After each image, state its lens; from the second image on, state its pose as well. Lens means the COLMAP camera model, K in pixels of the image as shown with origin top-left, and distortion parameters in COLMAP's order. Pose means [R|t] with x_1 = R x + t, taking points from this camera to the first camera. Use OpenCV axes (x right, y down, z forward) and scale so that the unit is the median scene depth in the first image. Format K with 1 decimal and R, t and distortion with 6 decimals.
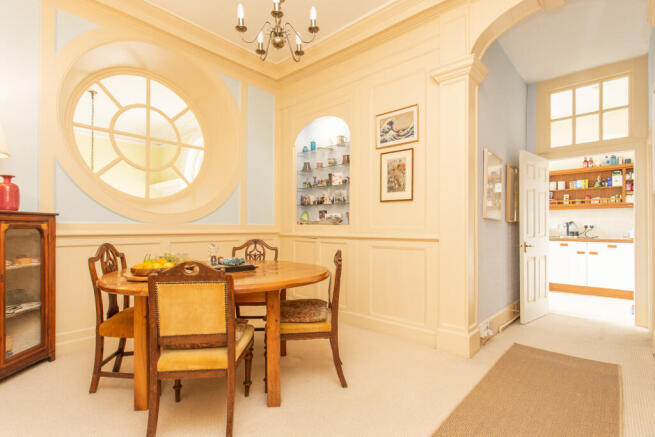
lens RADIAL K [[315.0, 0, 326.5], [0, 315.0, 221.2], [0, 0, 1]] dist [0.002773, 0.000472]
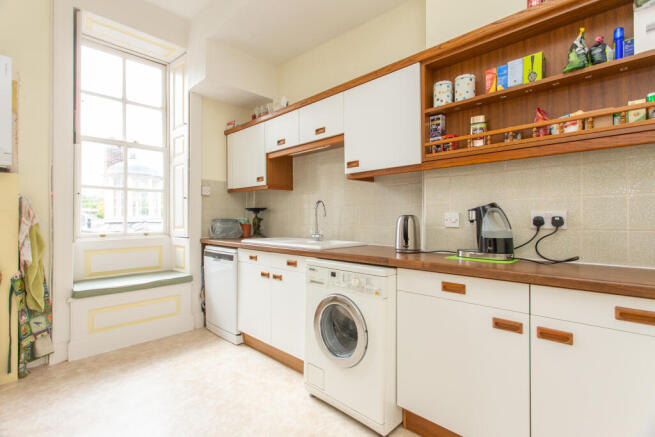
lens RADIAL K [[315.0, 0, 328.4], [0, 315.0, 218.4], [0, 0, 1]] dist [0.002773, 0.000472]
pose [[0.999765, -0.002805, -0.021491, 0.641988], [0.002581, 0.999942, -0.010424, 0.017118], [0.021519, 0.010366, 0.999715, 0.716798]]
